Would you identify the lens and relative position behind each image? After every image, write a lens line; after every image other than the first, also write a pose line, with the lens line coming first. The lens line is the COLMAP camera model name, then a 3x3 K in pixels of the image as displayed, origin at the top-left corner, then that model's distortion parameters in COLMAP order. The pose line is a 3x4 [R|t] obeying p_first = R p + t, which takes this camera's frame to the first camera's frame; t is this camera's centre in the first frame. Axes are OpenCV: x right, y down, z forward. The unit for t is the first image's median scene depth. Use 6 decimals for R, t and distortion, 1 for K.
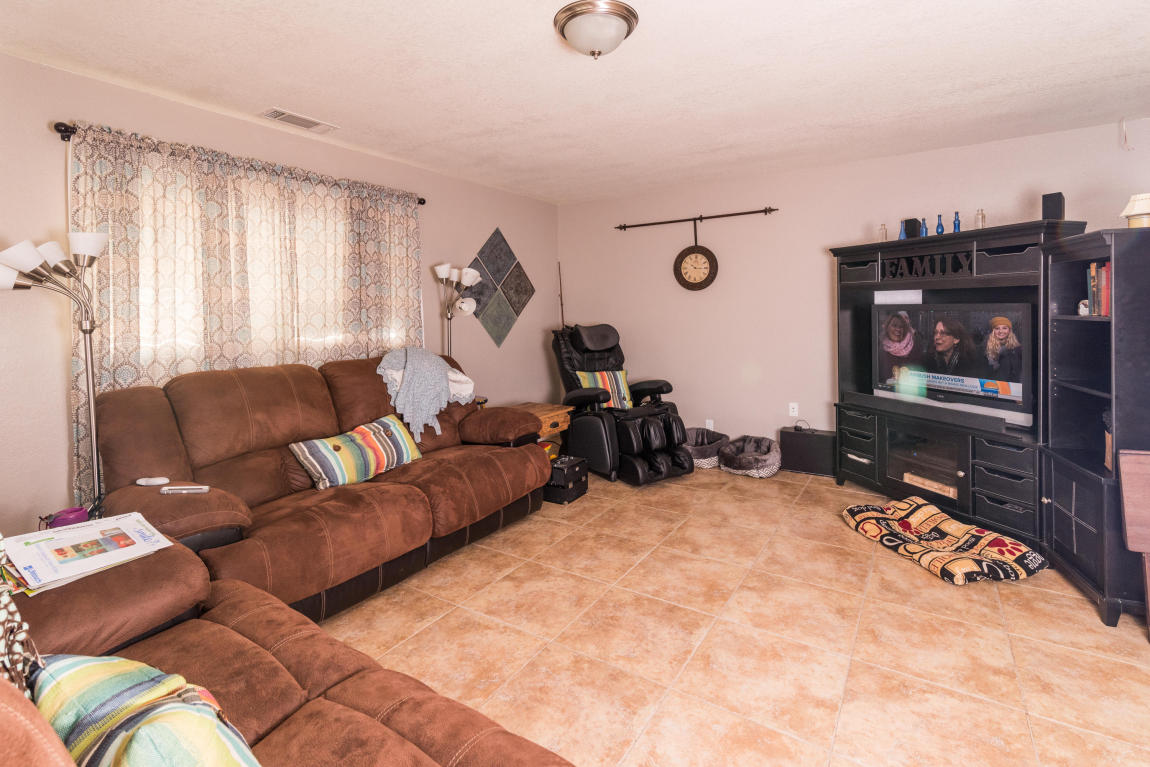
lens RADIAL K [[542.8, 0, 581.1], [0, 542.8, 297.7], [0, 0, 1]] dist [0.008473, -0.000096]
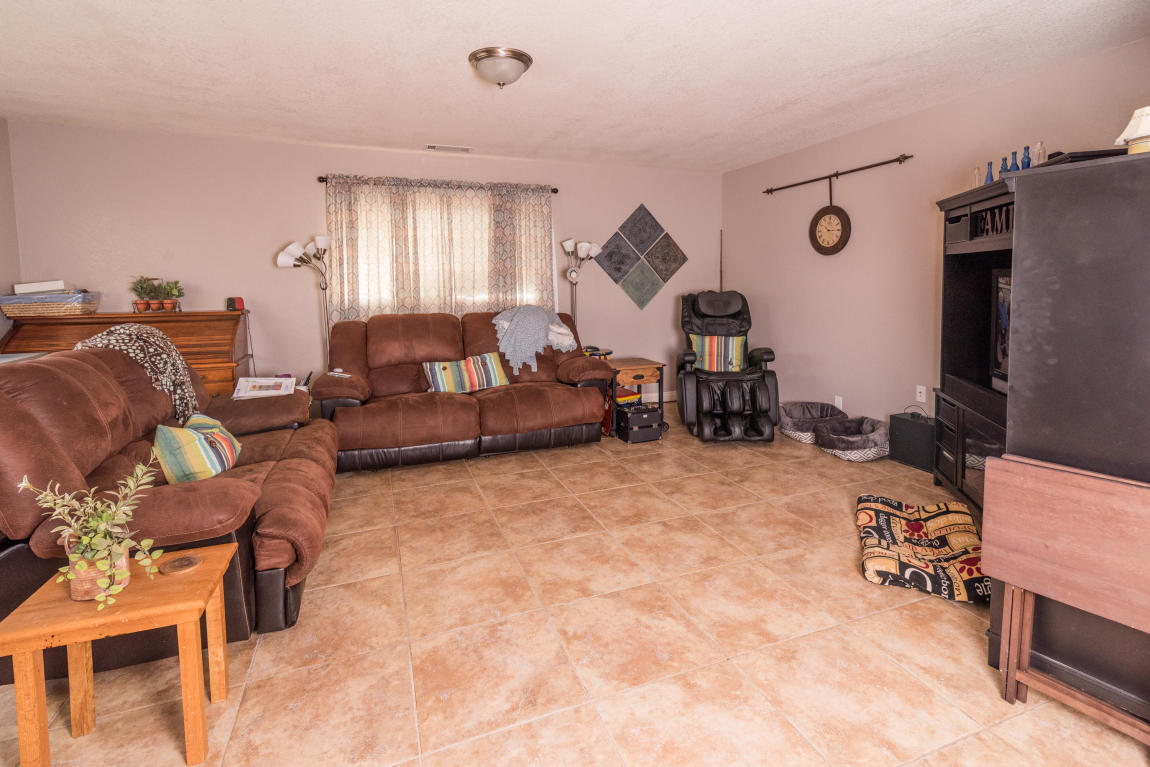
lens RADIAL K [[542.8, 0, 573.0], [0, 542.8, 292.1], [0, 0, 1]] dist [0.008473, -0.000096]
pose [[0.804225, 0.015000, -0.594136, 0.558088], [0.015462, 0.998815, 0.046145, -0.000146], [0.594124, -0.046297, 0.803040, 0.005469]]
